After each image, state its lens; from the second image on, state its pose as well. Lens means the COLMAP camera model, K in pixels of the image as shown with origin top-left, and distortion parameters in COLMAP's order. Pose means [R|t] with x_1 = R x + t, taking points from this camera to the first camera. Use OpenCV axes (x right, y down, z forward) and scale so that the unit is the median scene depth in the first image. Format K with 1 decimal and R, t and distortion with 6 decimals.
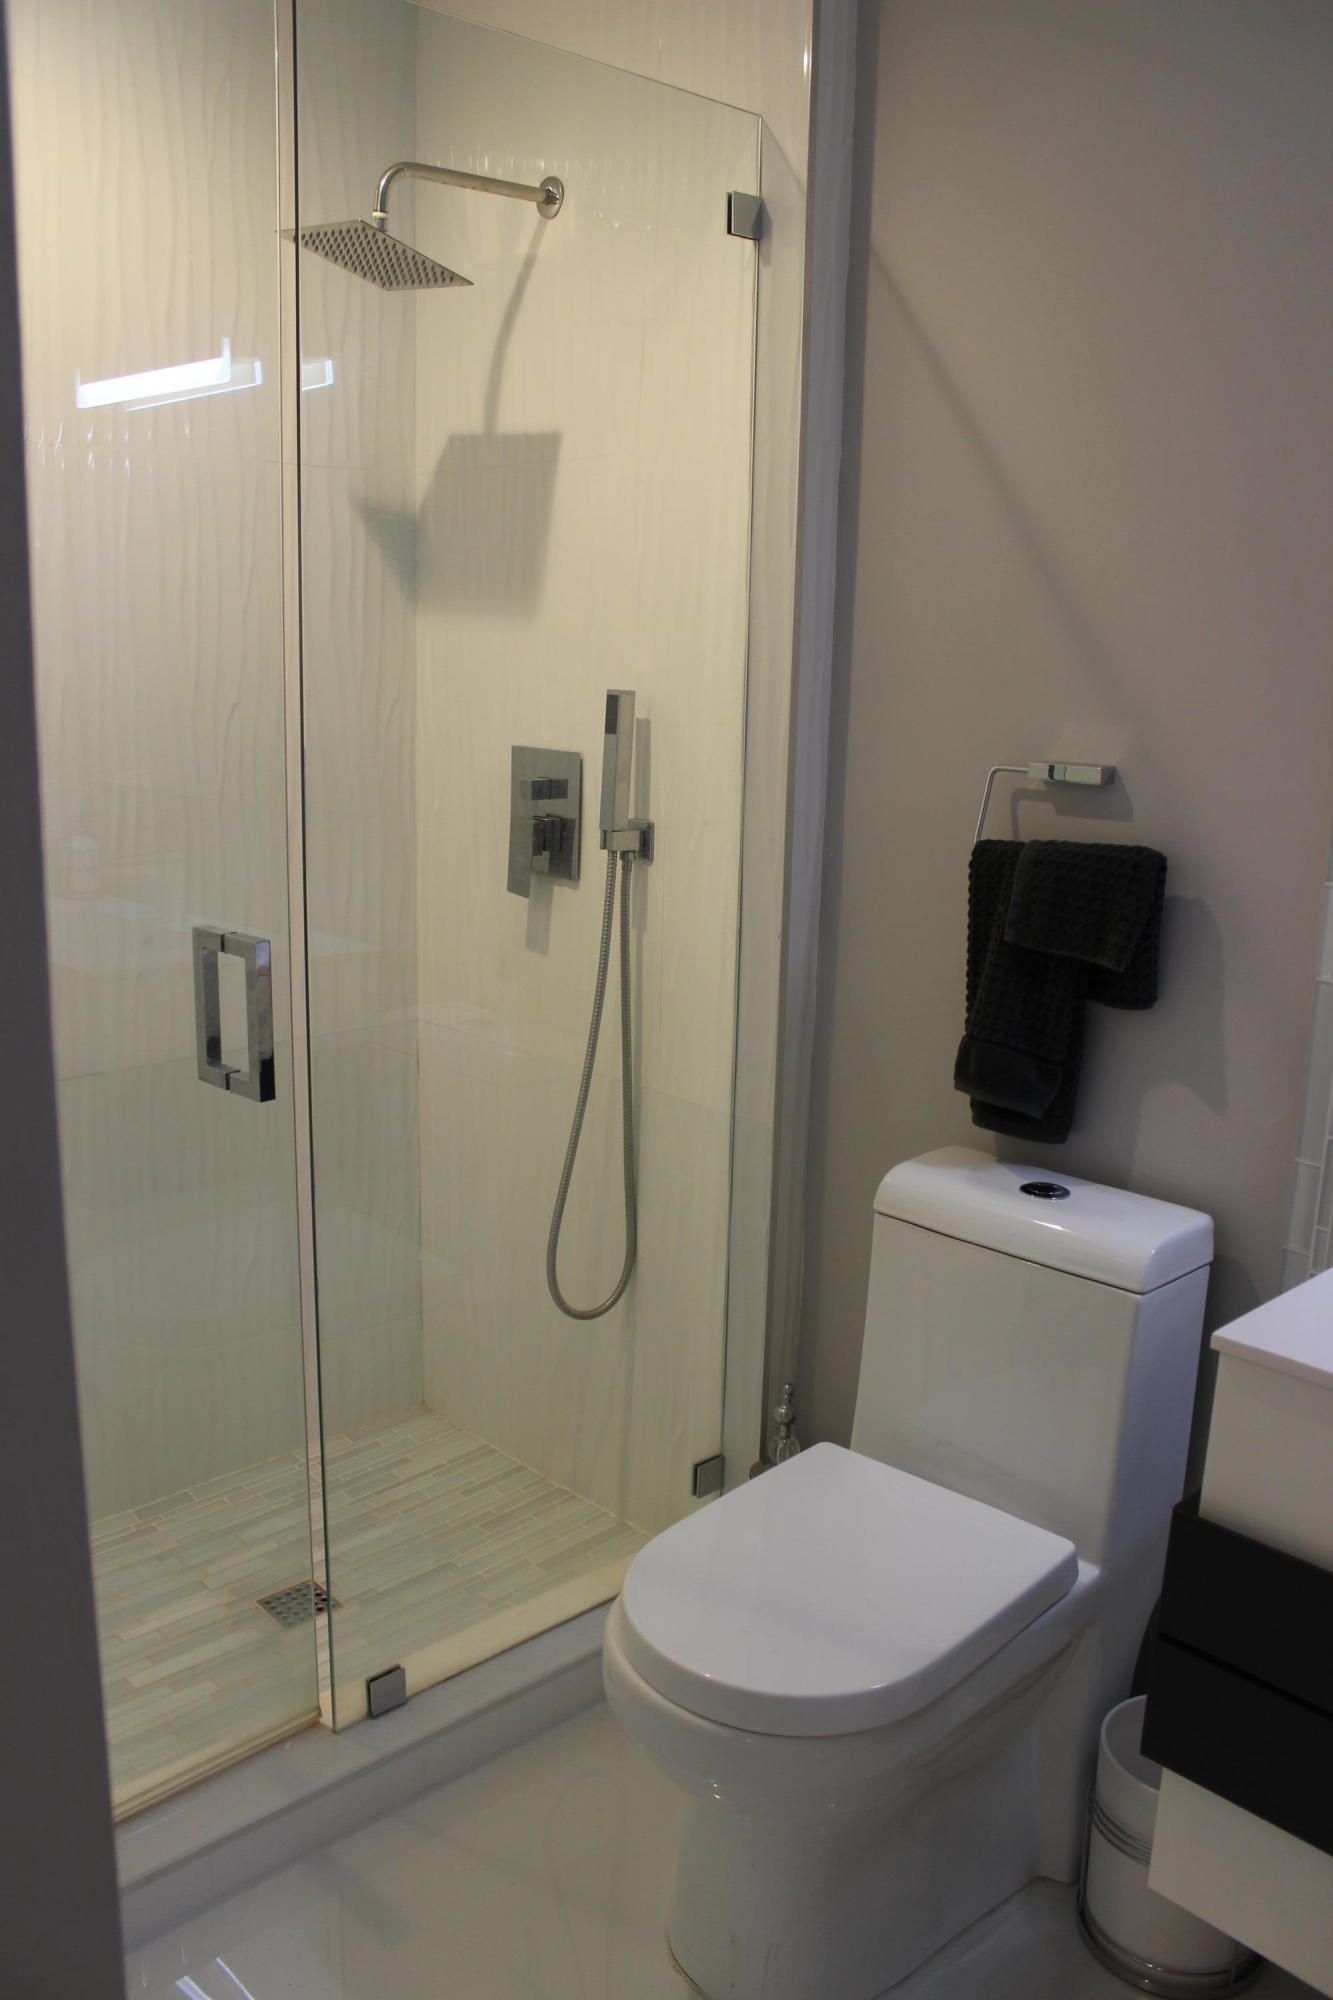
lens RADIAL K [[1668.0, 0, 660.0], [0, 1668.0, 996.5], [0, 0, 1]] dist [-0.161815, 0.145557]
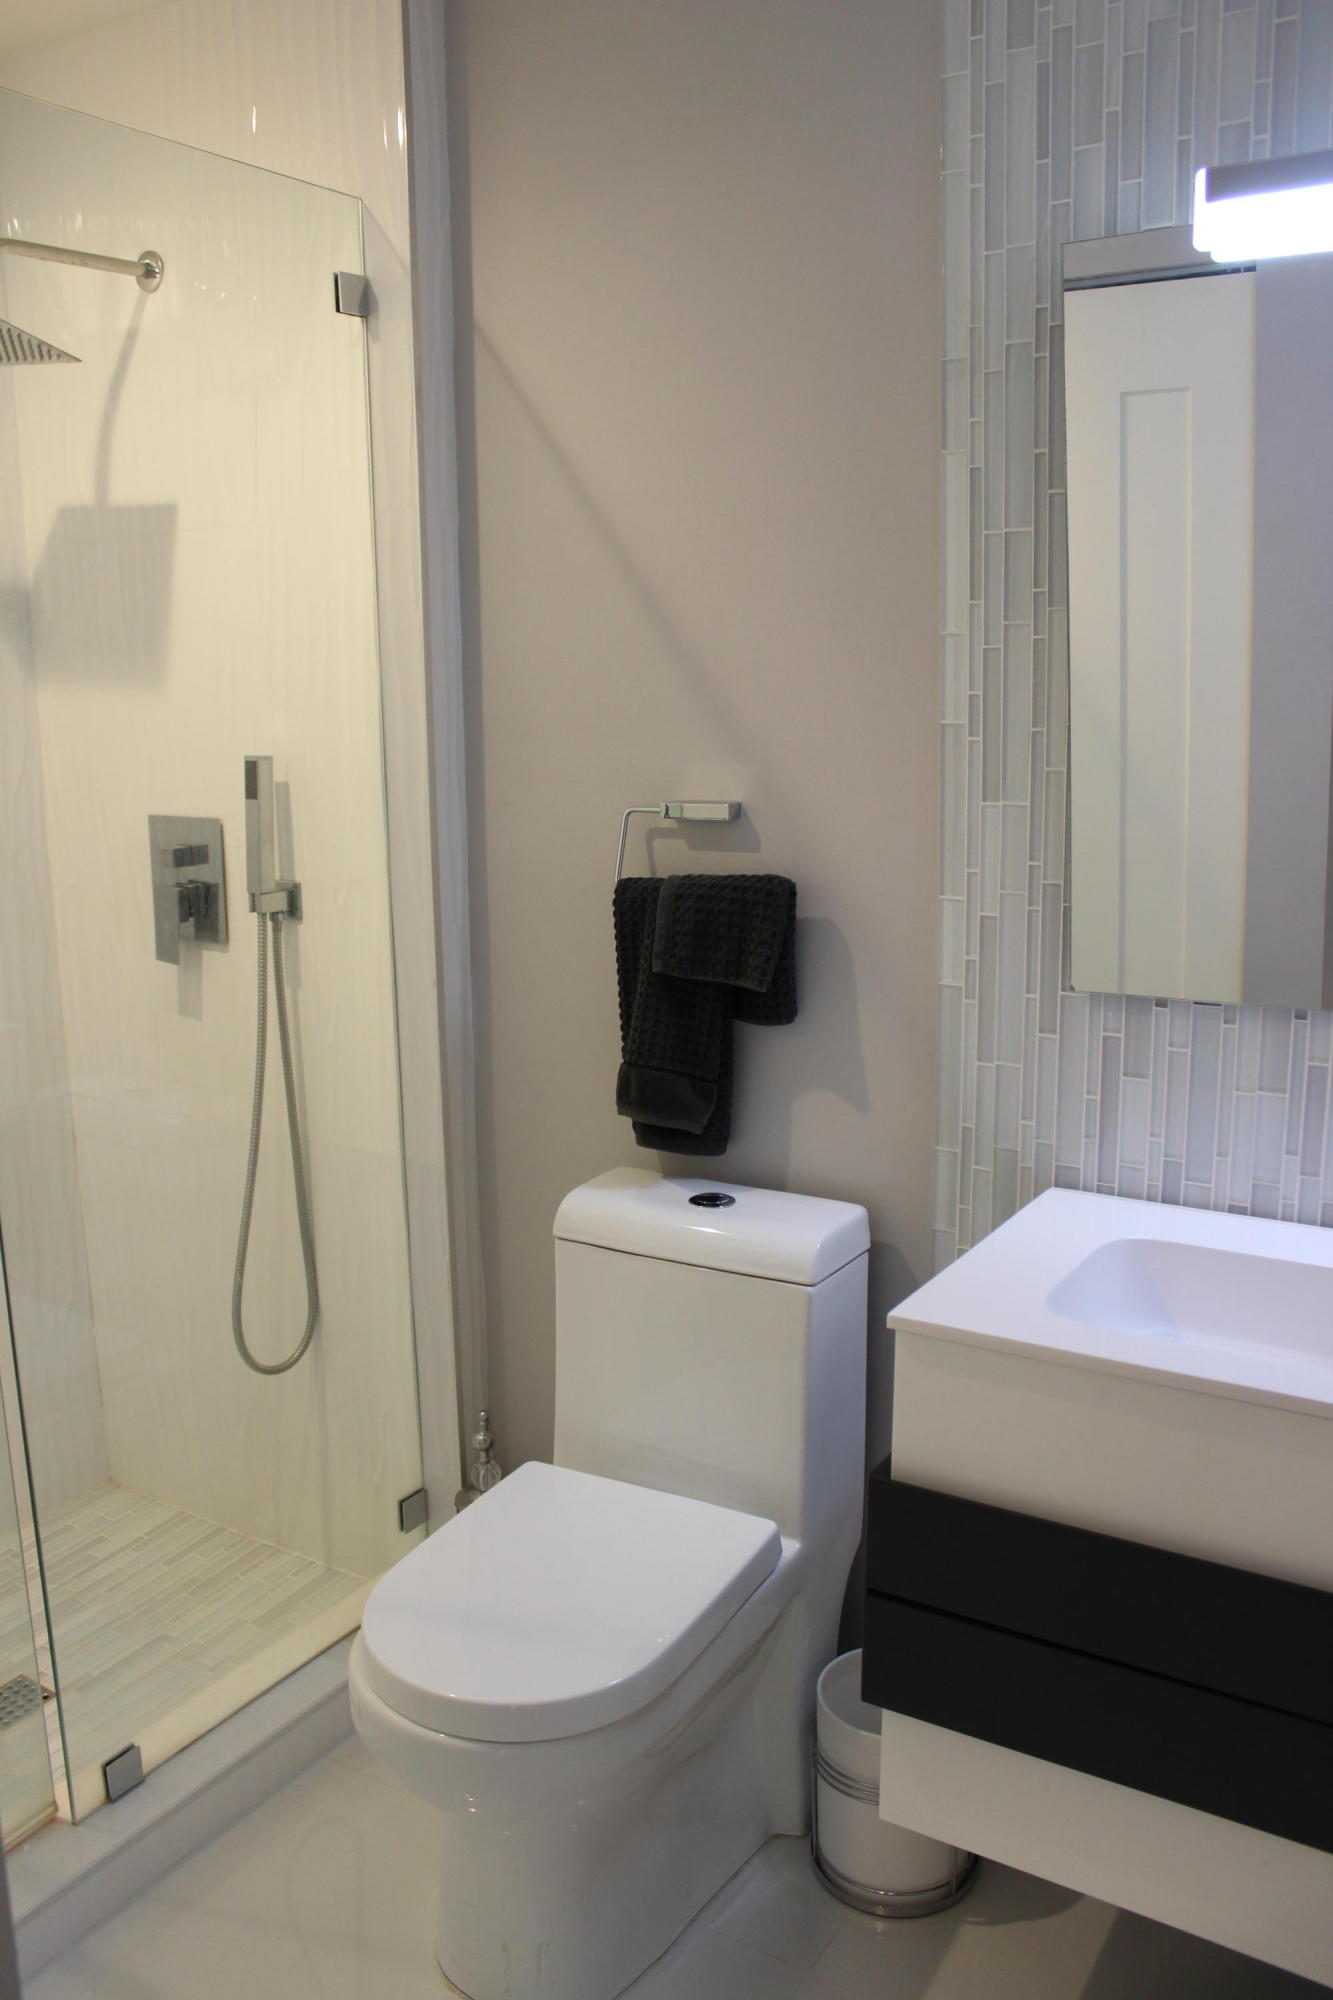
lens RADIAL K [[1668.0, 0, 650.8], [0, 1668.0, 993.8], [0, 0, 1]] dist [-0.161815, 0.145557]
pose [[0.970087, -0.087108, 0.226591, -0.032810], [0.090569, 0.995878, -0.004900, -0.012246], [-0.225230, 0.025275, 0.973978, -0.040033]]
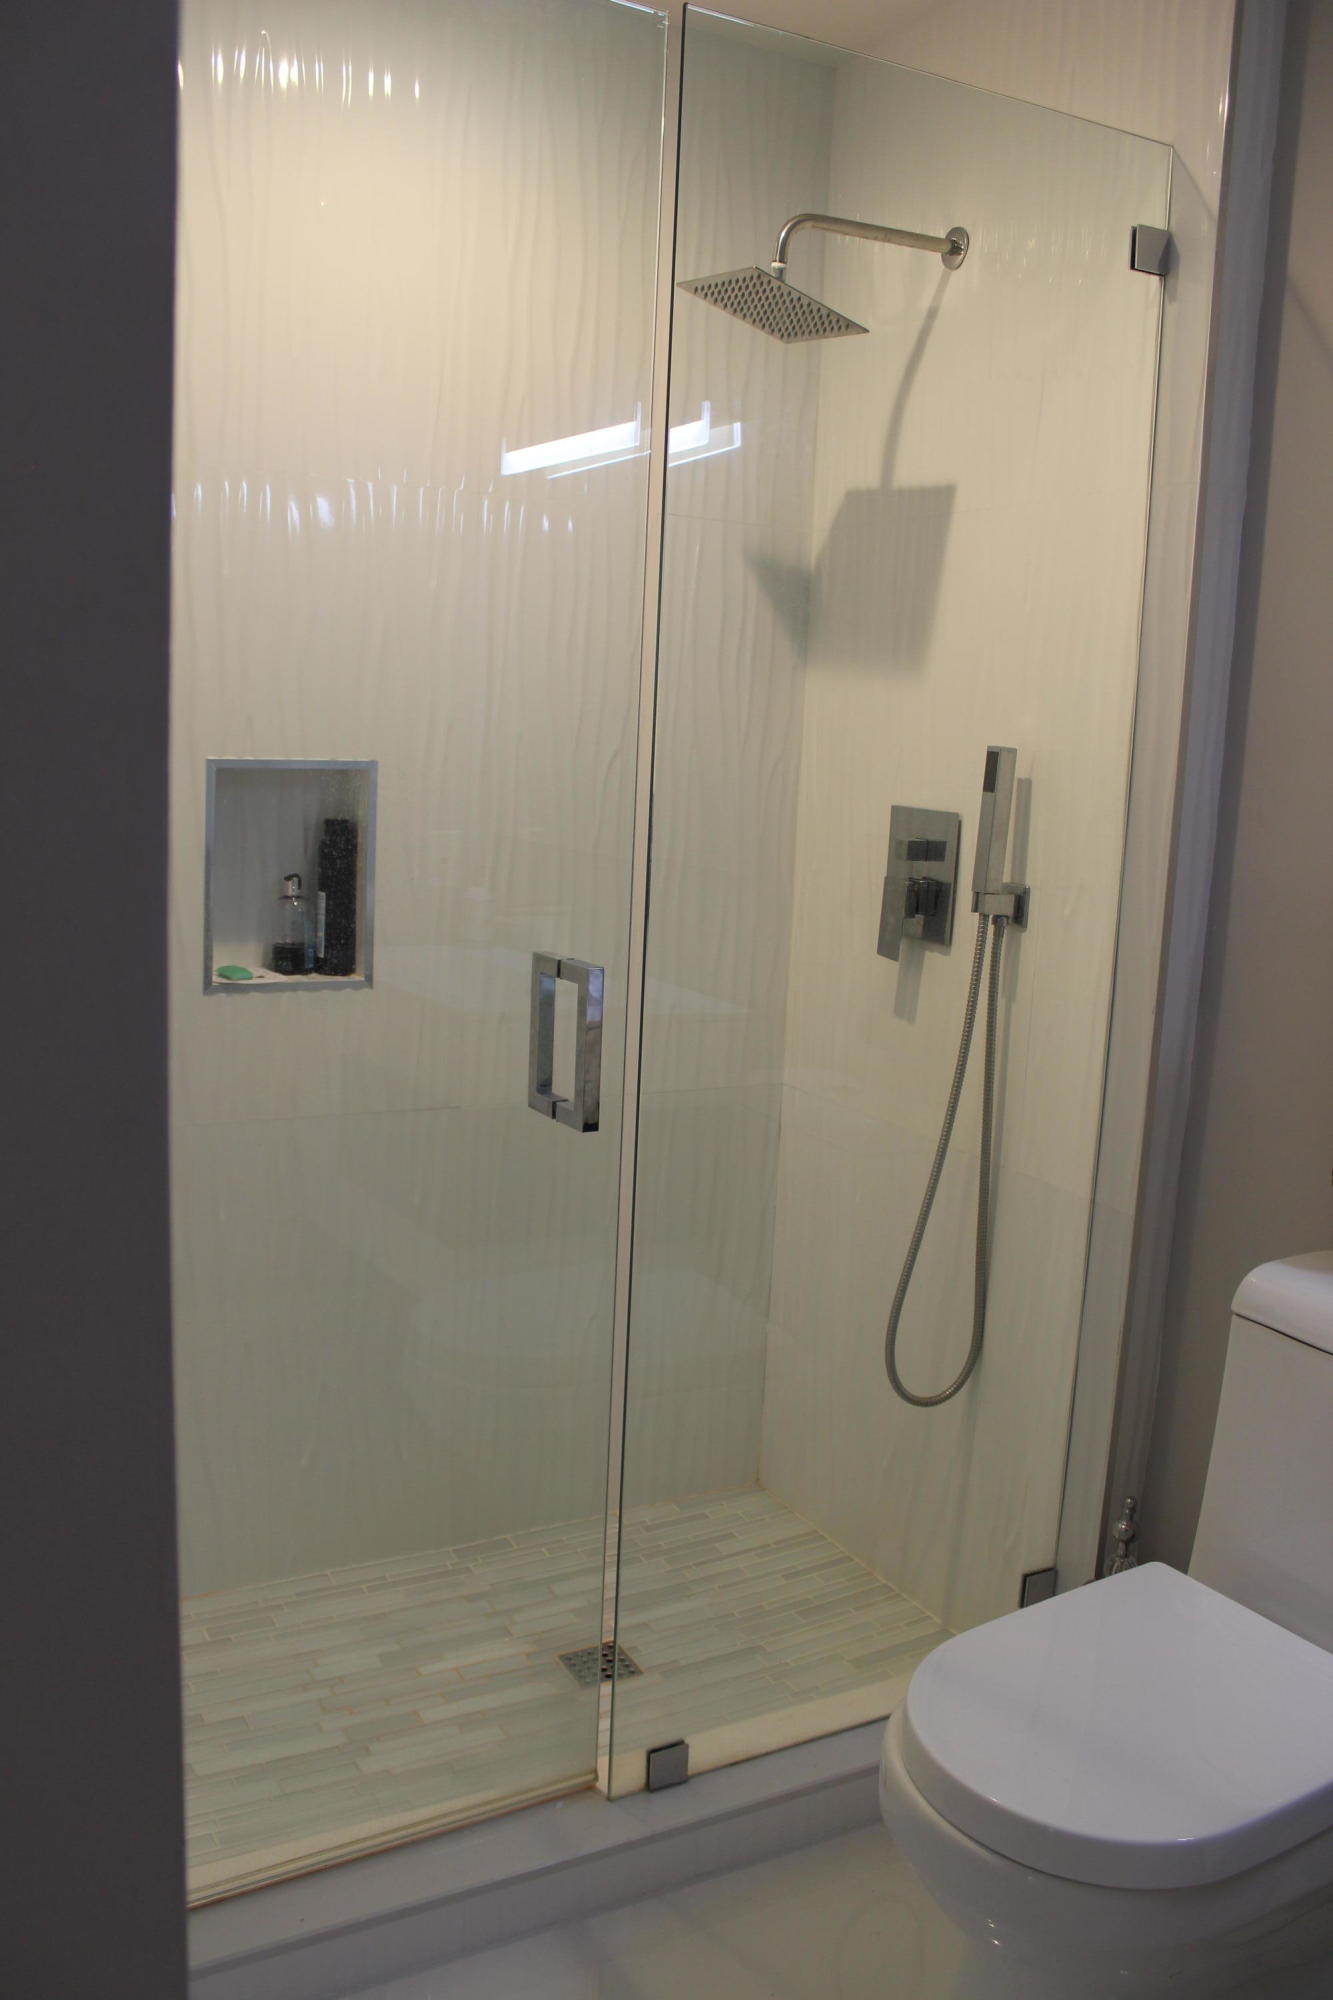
lens RADIAL K [[1668.0, 0, 661.6], [0, 1668.0, 997.1], [0, 0, 1]] dist [-0.161815, 0.145557]
pose [[0.966041, 0.062372, -0.250749, 0.035769], [-0.077883, 0.995584, -0.052409, 0.025234], [0.246373, 0.070158, 0.966632, 0.040476]]
